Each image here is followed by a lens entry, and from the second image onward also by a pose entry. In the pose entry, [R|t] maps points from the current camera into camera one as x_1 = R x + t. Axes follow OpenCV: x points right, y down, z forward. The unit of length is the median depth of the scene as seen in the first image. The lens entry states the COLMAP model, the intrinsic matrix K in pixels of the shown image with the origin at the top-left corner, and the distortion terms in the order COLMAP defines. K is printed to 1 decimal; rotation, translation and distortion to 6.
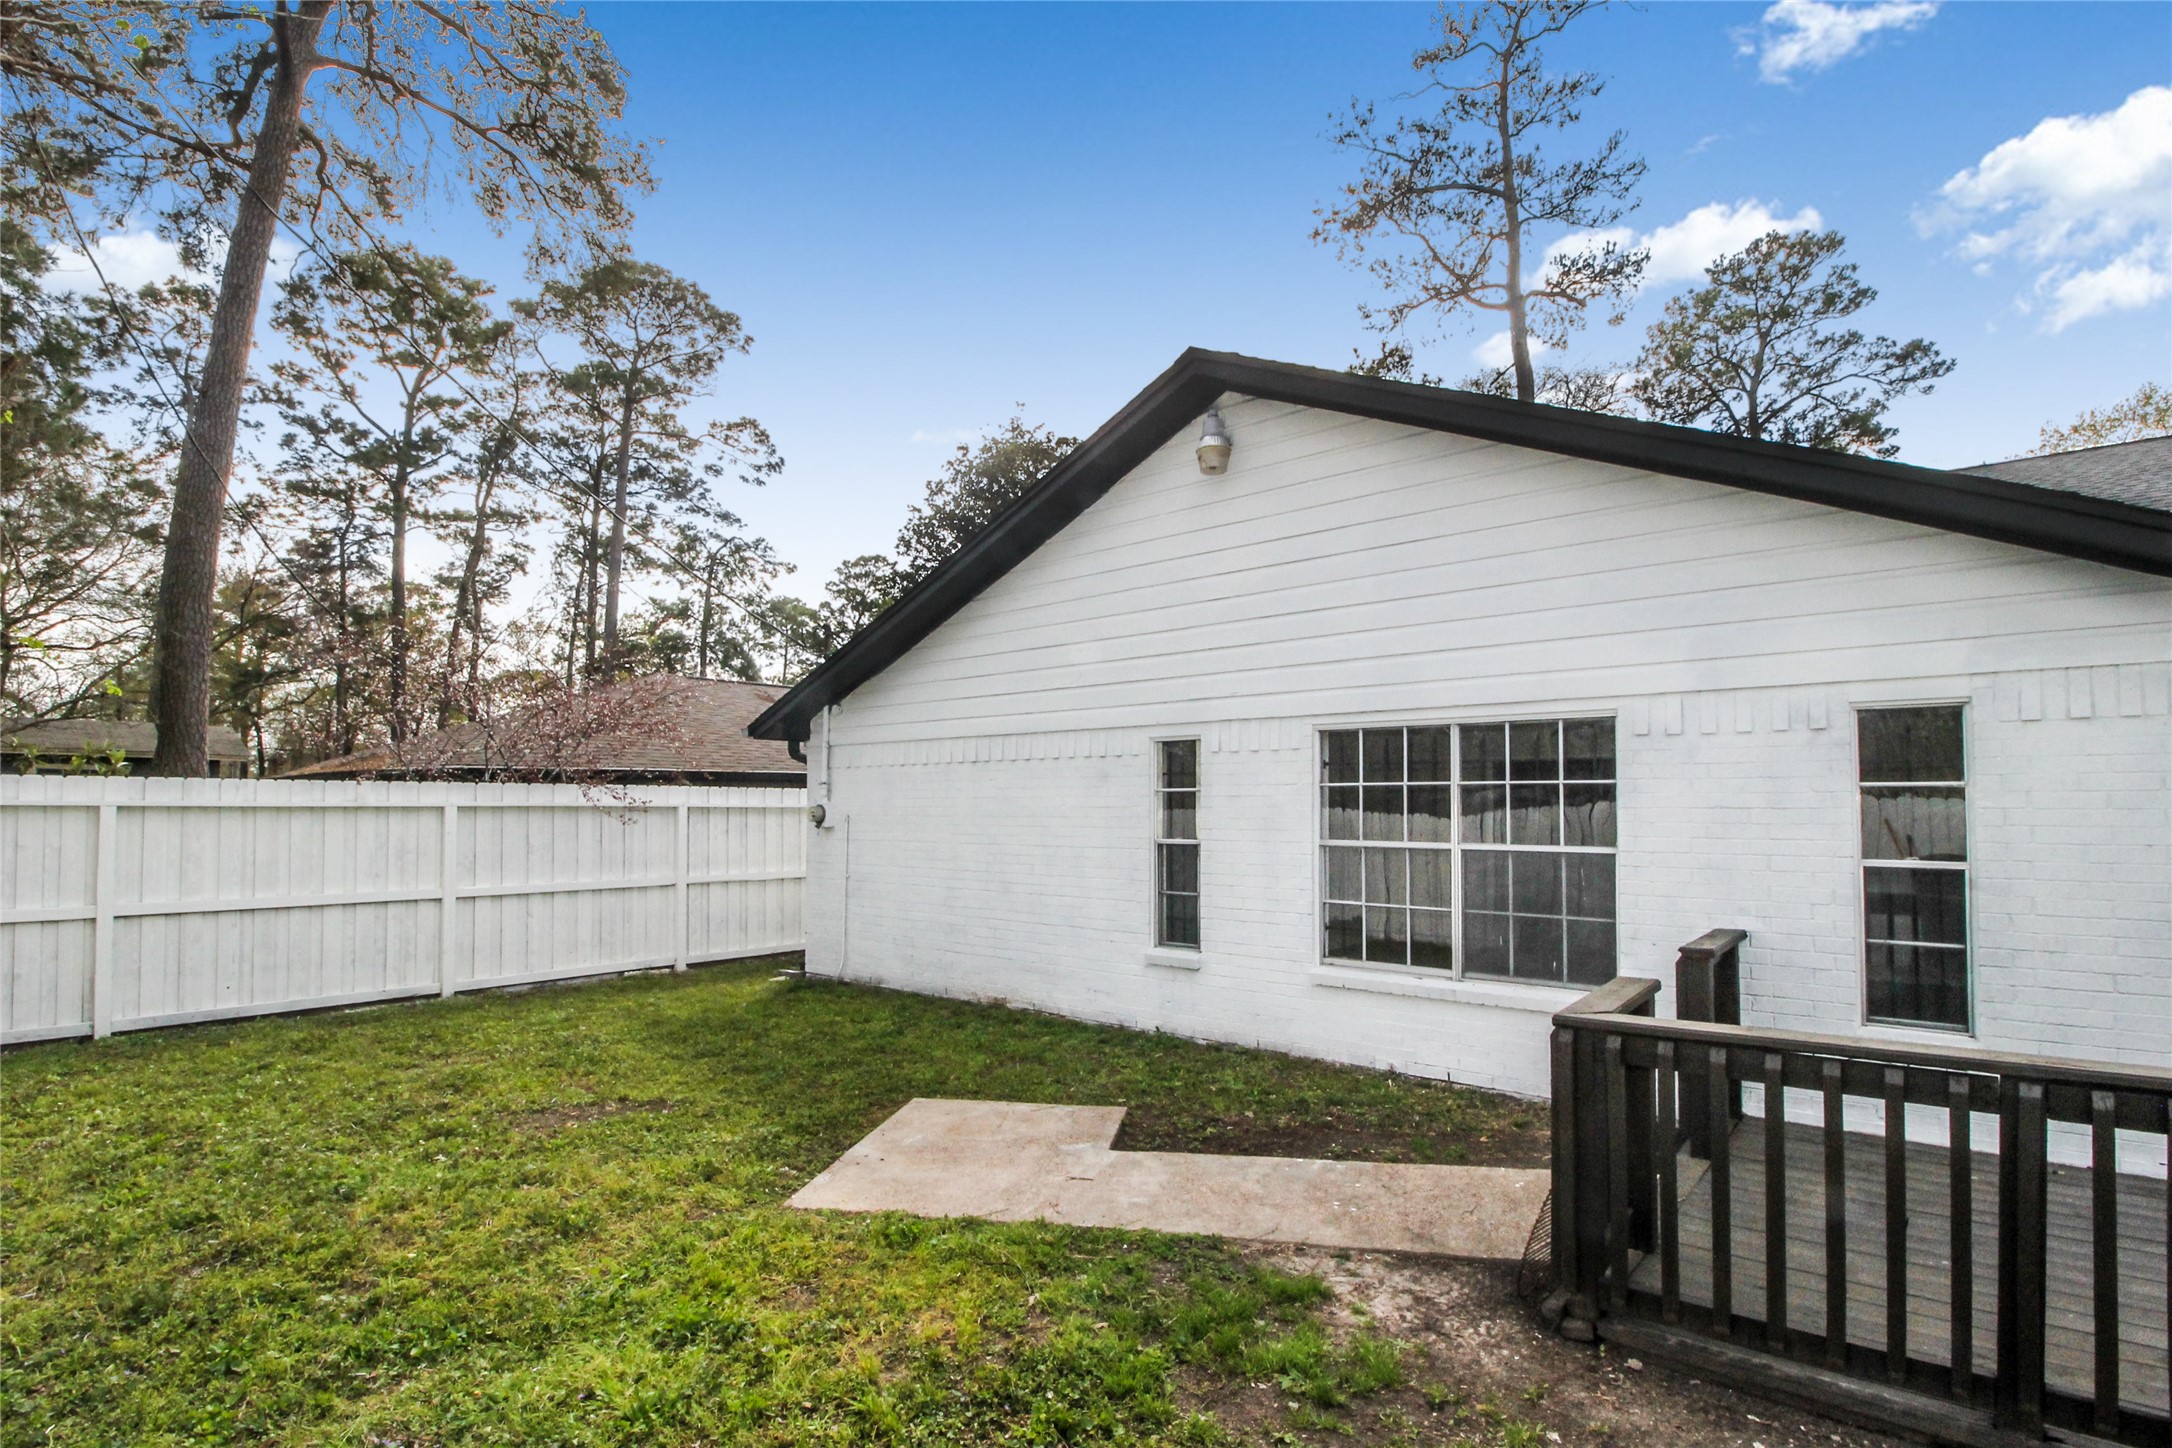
lens RADIAL K [[1061.4, 0, 1086.9], [0, 1061.4, 778.2], [0, 0, 1]] dist [0.000079, 0.000003]
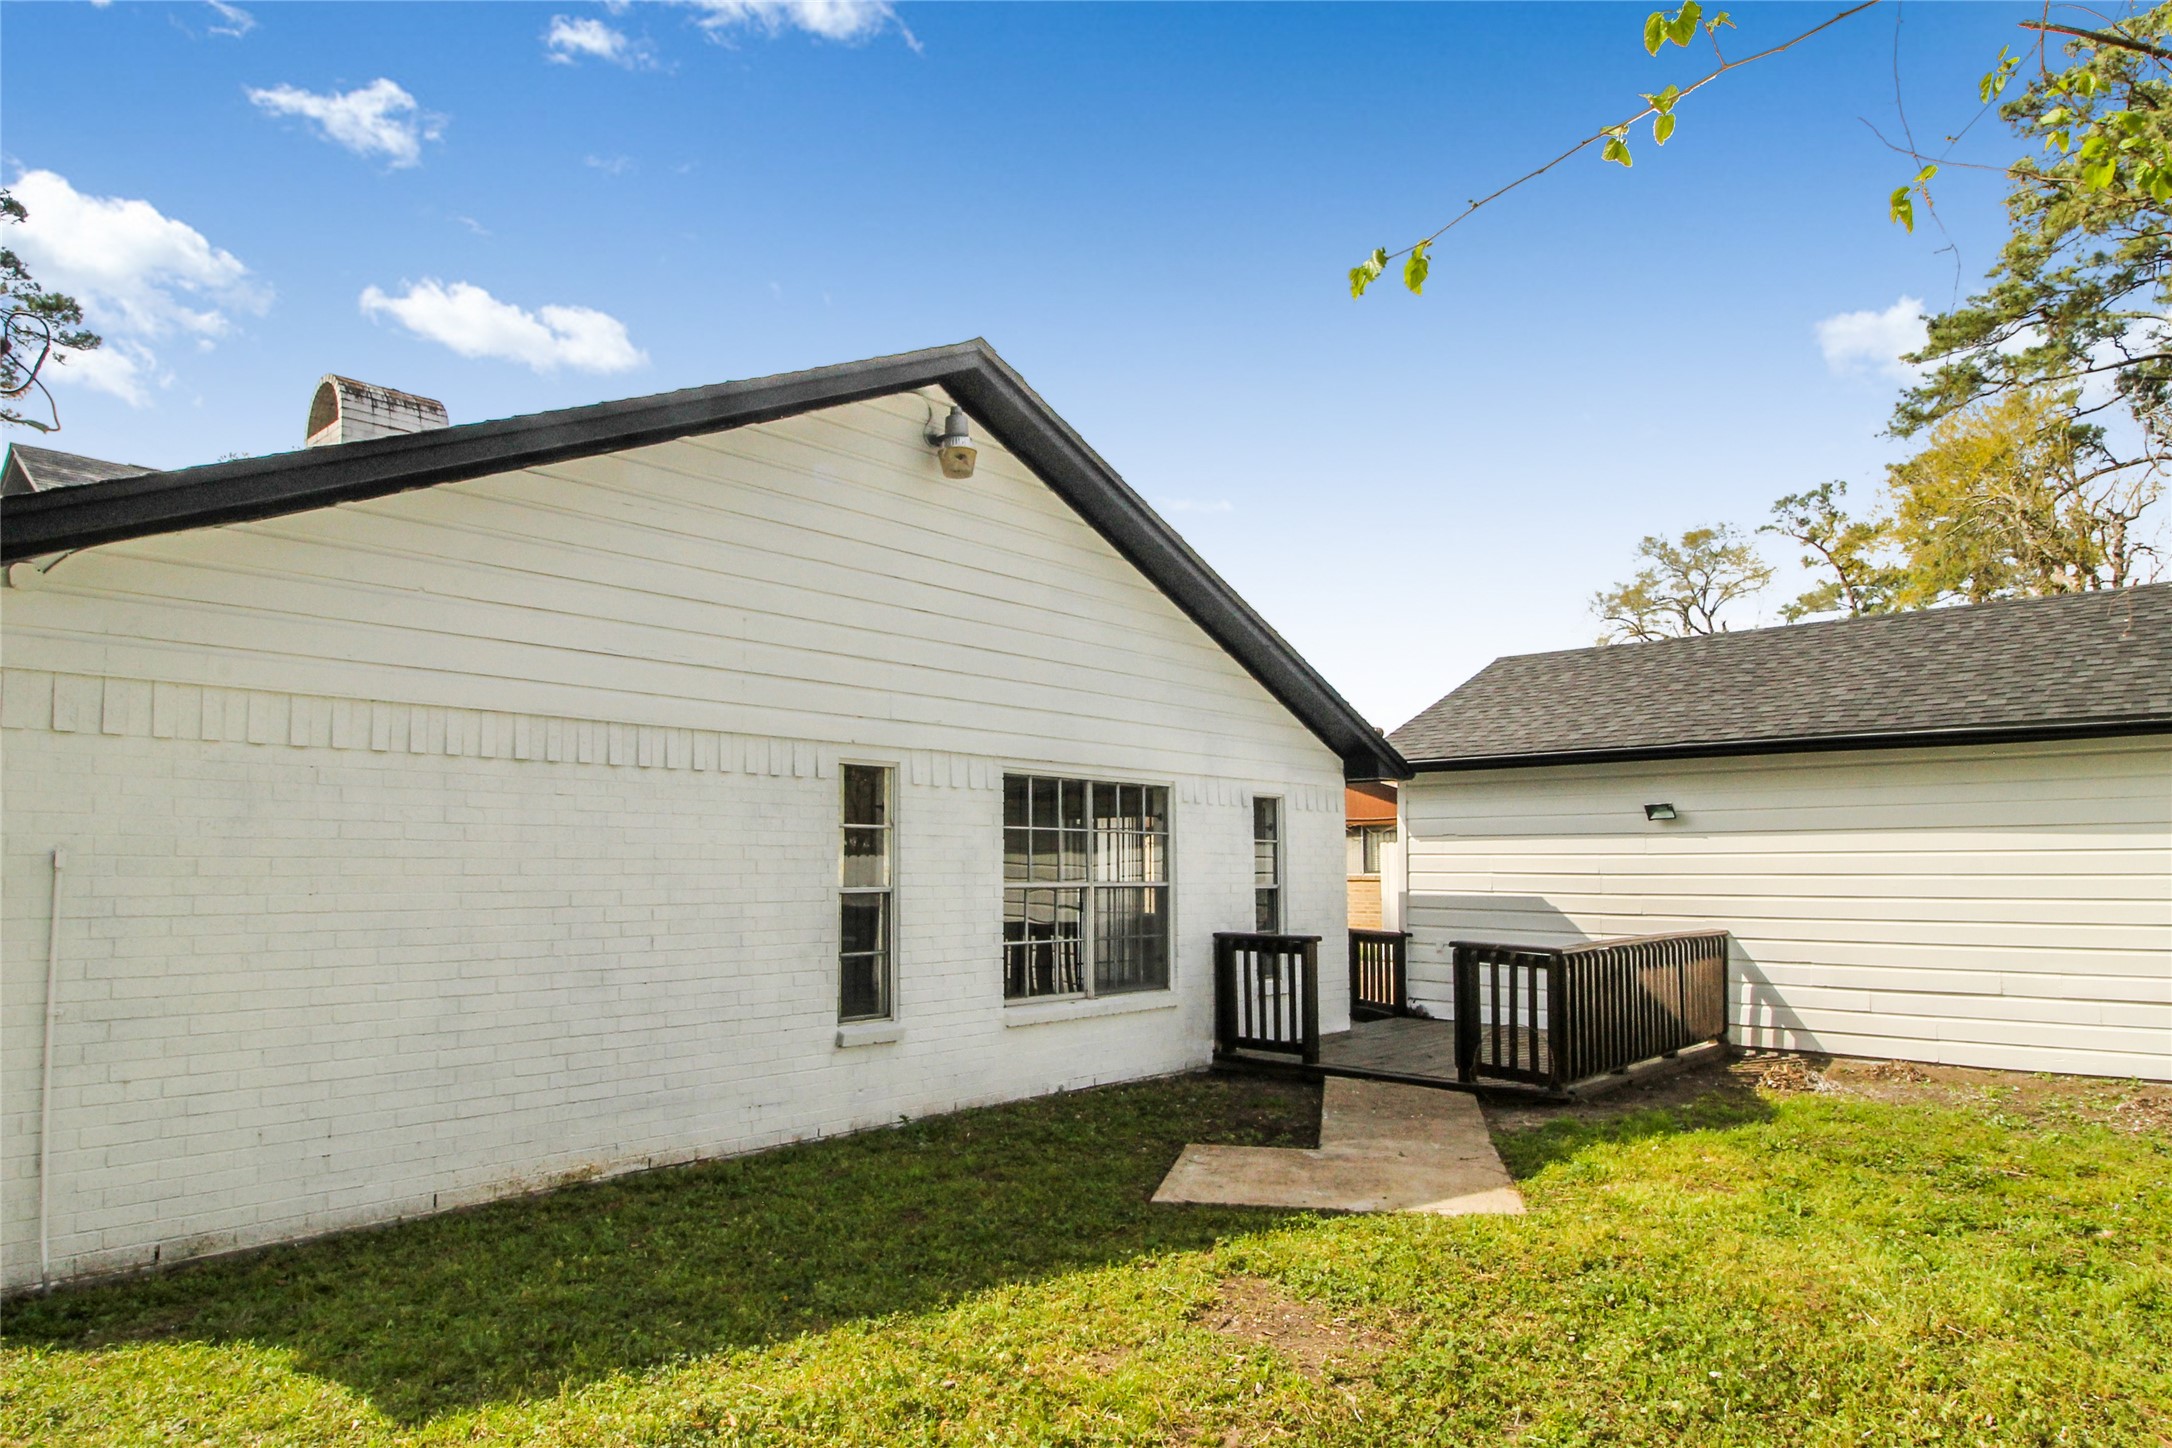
lens RADIAL K [[1326.8, 0, 1086.3], [0, 1326.8, 783.3], [0, 0, 1]] dist [-0.000150, 0.000033]
pose [[0.009082, 0.064794, 0.997857, -0.936224], [-0.027131, 0.997547, -0.064527, 0.039293], [-0.999591, -0.026487, 0.010817, 0.824335]]
